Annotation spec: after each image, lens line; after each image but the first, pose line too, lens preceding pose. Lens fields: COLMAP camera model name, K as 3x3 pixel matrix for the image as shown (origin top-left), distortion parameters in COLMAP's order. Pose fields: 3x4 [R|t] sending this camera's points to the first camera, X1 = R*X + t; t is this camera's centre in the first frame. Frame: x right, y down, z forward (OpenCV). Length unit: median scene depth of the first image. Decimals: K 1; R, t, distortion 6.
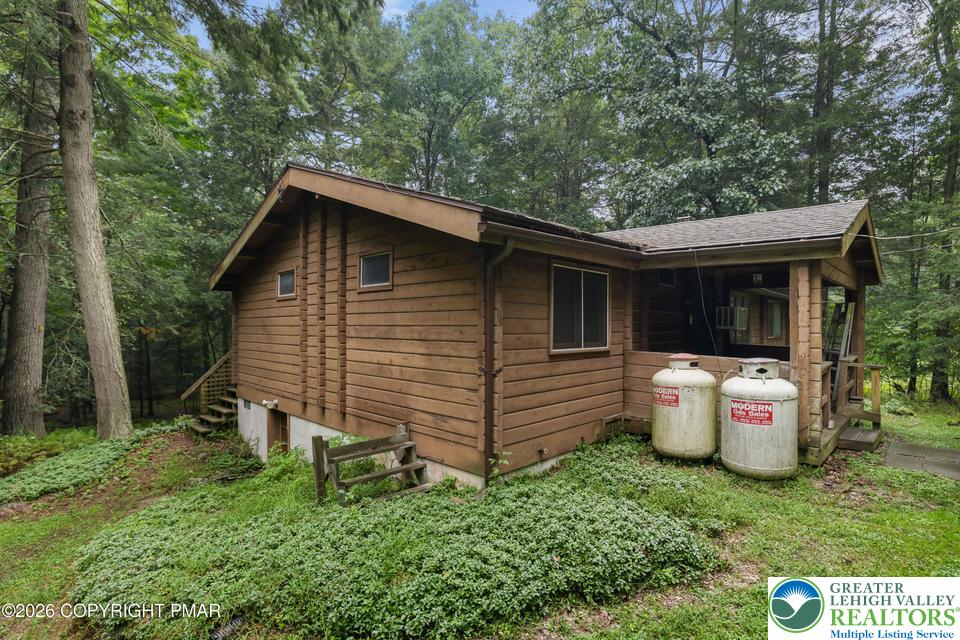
lens RADIAL K [[470.7, 0, 479.6], [0, 470.7, 324.9], [0, 0, 1]] dist [-0.028372, -0.000505]
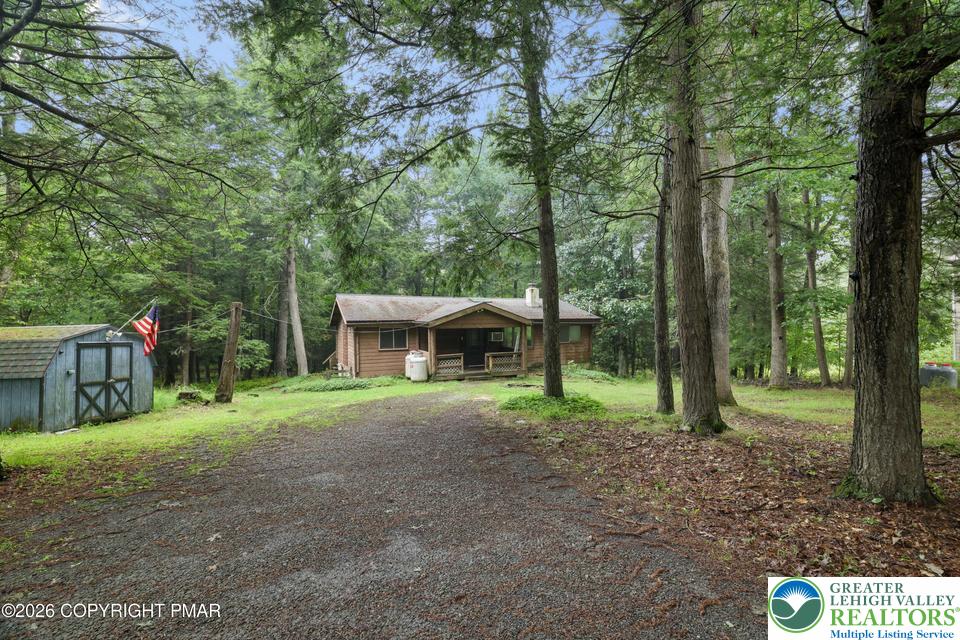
lens RADIAL K [[409.9, 0, 482.0], [0, 409.9, 317.7], [0, 0, 1]] dist [-0.037035, 0.011133]
pose [[0.944695, -0.016267, -0.327548, 2.027074], [0.014802, 0.999866, -0.006964, -0.170337], [0.327617, 0.001731, 0.944809, -1.901172]]
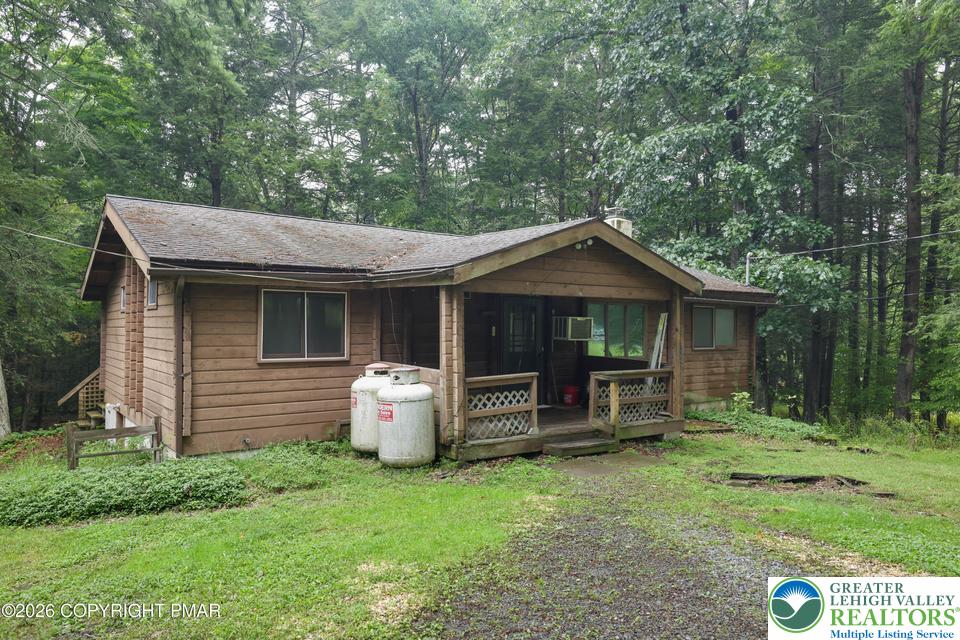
lens RADIAL K [[651.6, 0, 478.0], [0, 651.6, 318.7], [0, 0, 1]] dist [0.006970, 0.001760]
pose [[0.988769, -0.000522, -0.149448, 0.933283], [-0.000949, 0.999952, -0.009776, -0.034867], [0.149446, 0.009808, 0.988721, -0.574377]]
